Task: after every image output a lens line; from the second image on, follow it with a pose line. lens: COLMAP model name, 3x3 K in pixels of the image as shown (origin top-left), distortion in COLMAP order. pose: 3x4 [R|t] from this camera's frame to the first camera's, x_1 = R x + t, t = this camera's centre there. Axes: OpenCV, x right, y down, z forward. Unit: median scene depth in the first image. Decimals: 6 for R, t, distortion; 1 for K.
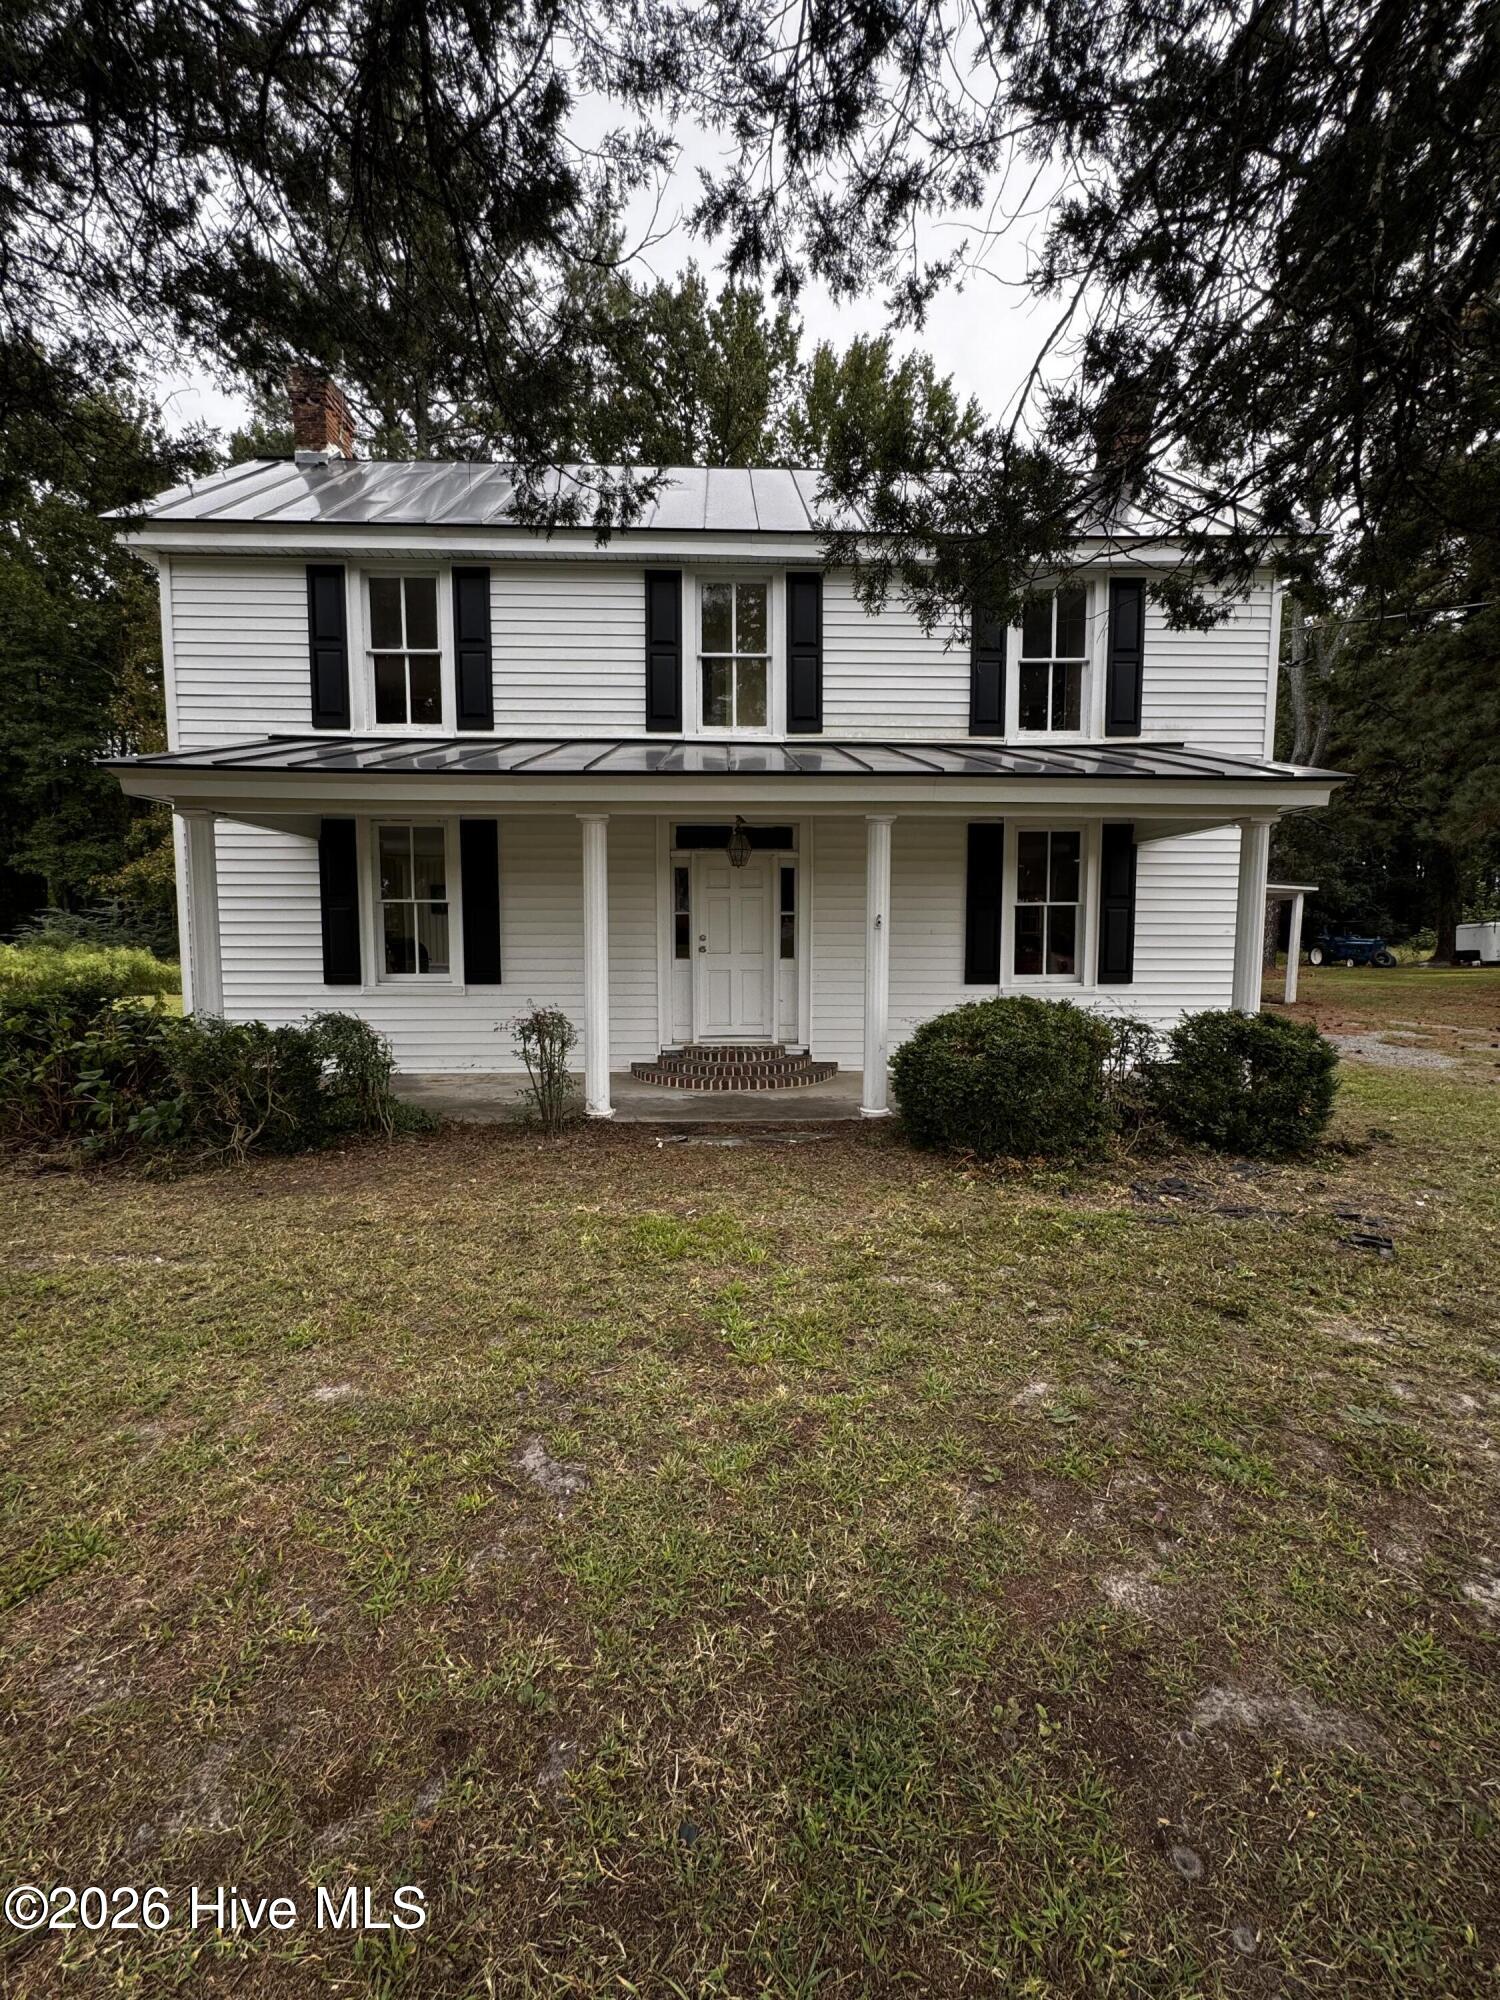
lens RADIAL K [[667.1, 0, 750.4], [0, 667.1, 971.2], [0, 0, 1]] dist [0.000790, 0.000032]
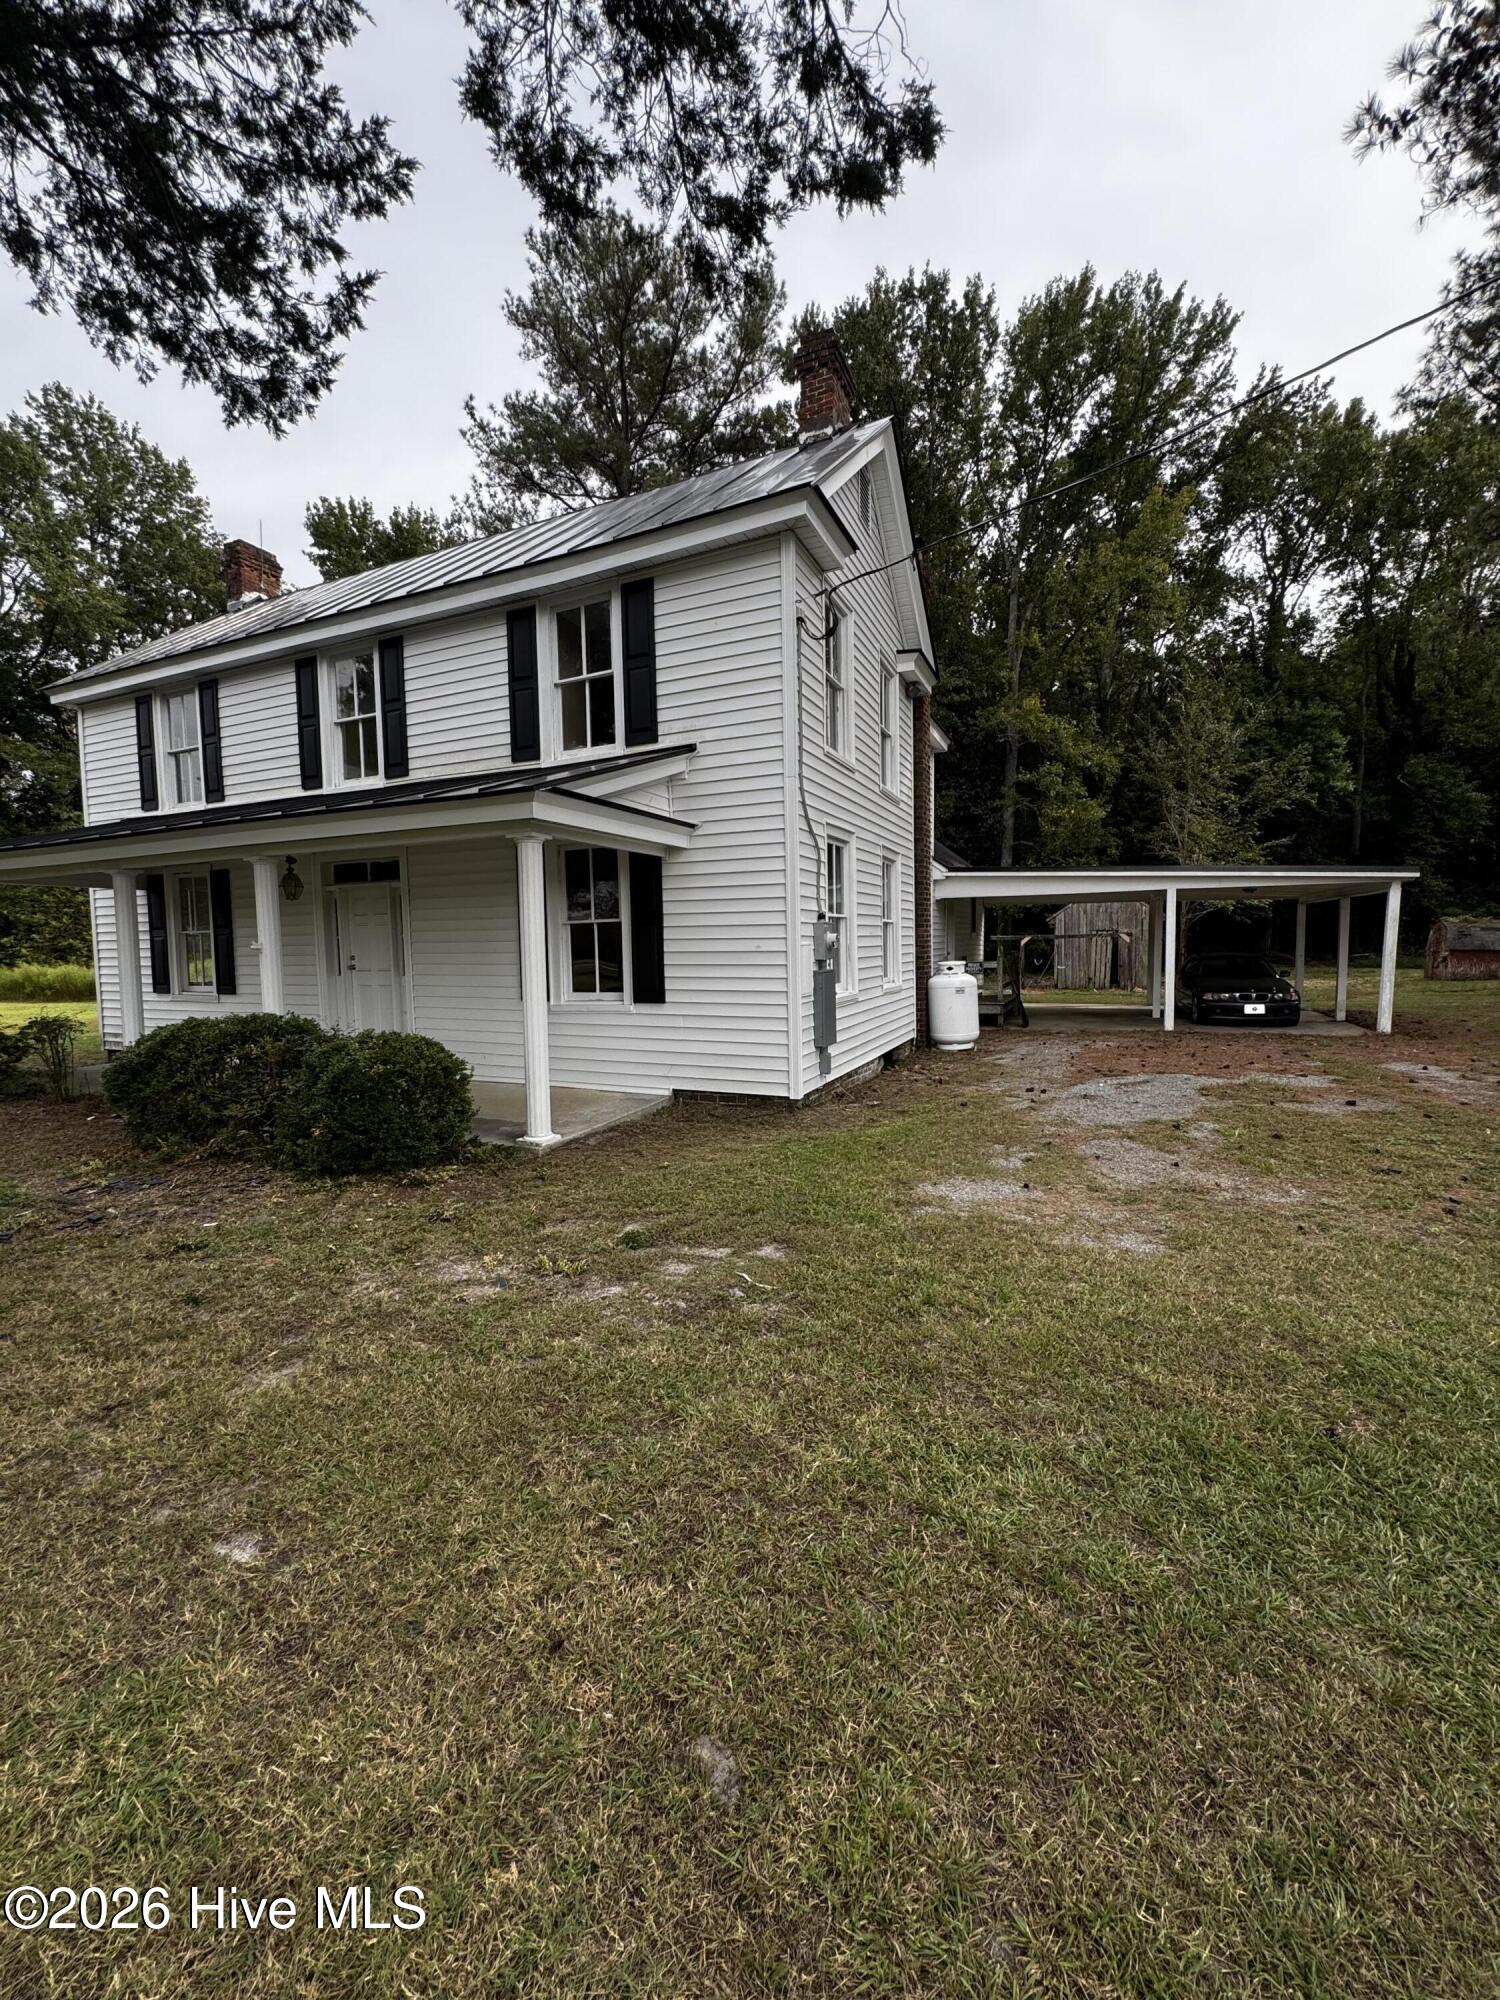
lens RADIAL K [[801.0, 0, 750.0], [0, 801.0, 1000.0], [0, 0, 1]] dist [0.000952, 0.000036]
pose [[0.899244, 0.015965, -0.437156, 0.734342], [-0.013132, 0.999869, 0.009502, 0.001086], [0.437251, -0.002804, 0.899335, 0.019273]]
